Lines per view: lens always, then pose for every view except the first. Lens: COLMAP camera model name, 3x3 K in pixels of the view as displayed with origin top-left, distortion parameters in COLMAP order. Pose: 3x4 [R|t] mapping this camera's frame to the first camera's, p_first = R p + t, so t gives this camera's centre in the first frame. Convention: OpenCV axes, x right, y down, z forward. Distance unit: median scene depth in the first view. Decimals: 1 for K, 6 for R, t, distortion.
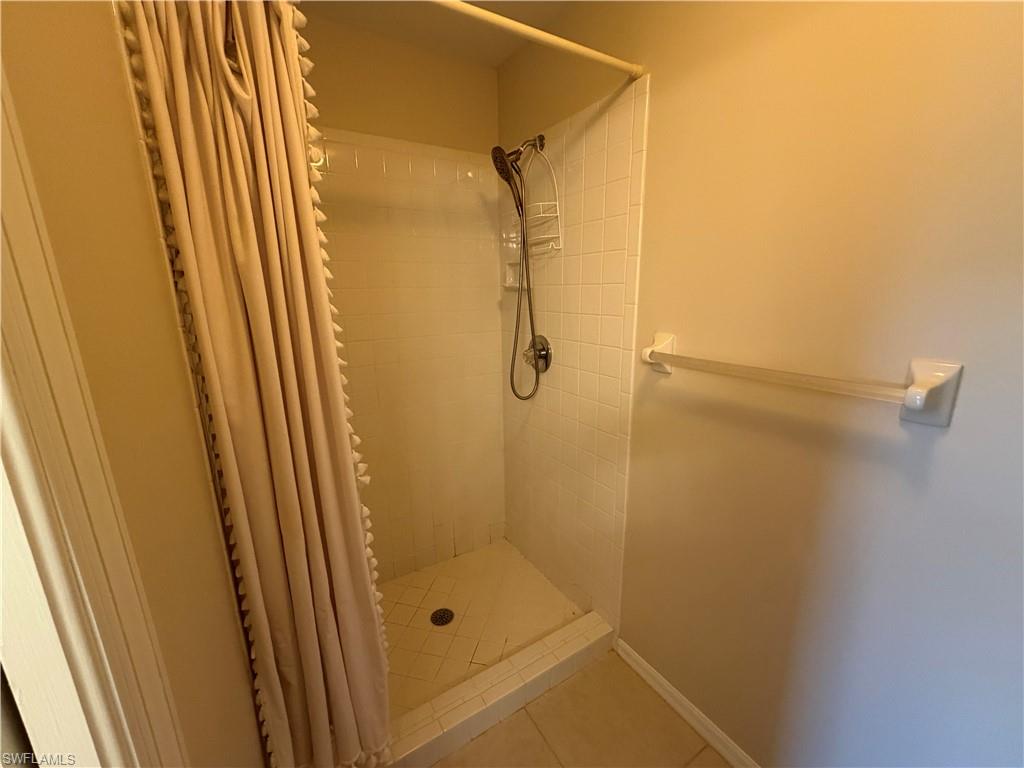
lens RADIAL K [[408.6, 0, 512.6], [0, 408.6, 384.0], [0, 0, 1]] dist [0.000232, 0.001248]
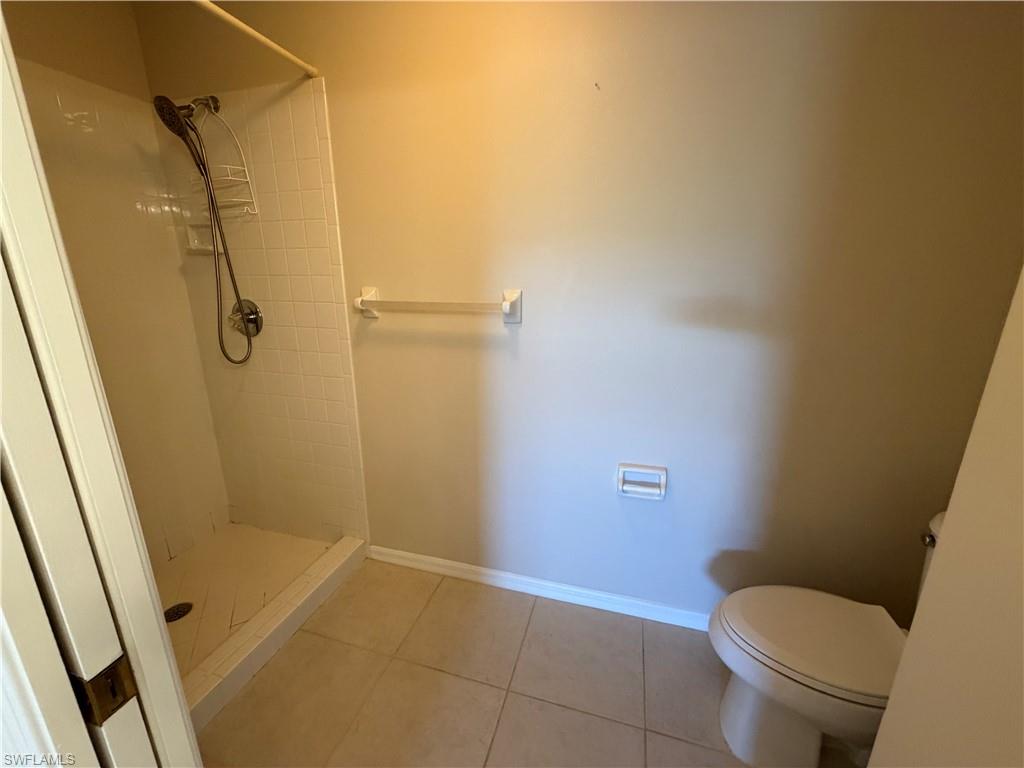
lens RADIAL K [[408.6, 0, 510.8], [0, 408.6, 383.0], [0, 0, 1]] dist [0.000232, 0.001248]
pose [[0.751434, -0.156362, 0.641013, -0.136571], [0.137999, 0.987272, 0.079054, 0.110617], [-0.645215, 0.029055, 0.763448, -0.223639]]
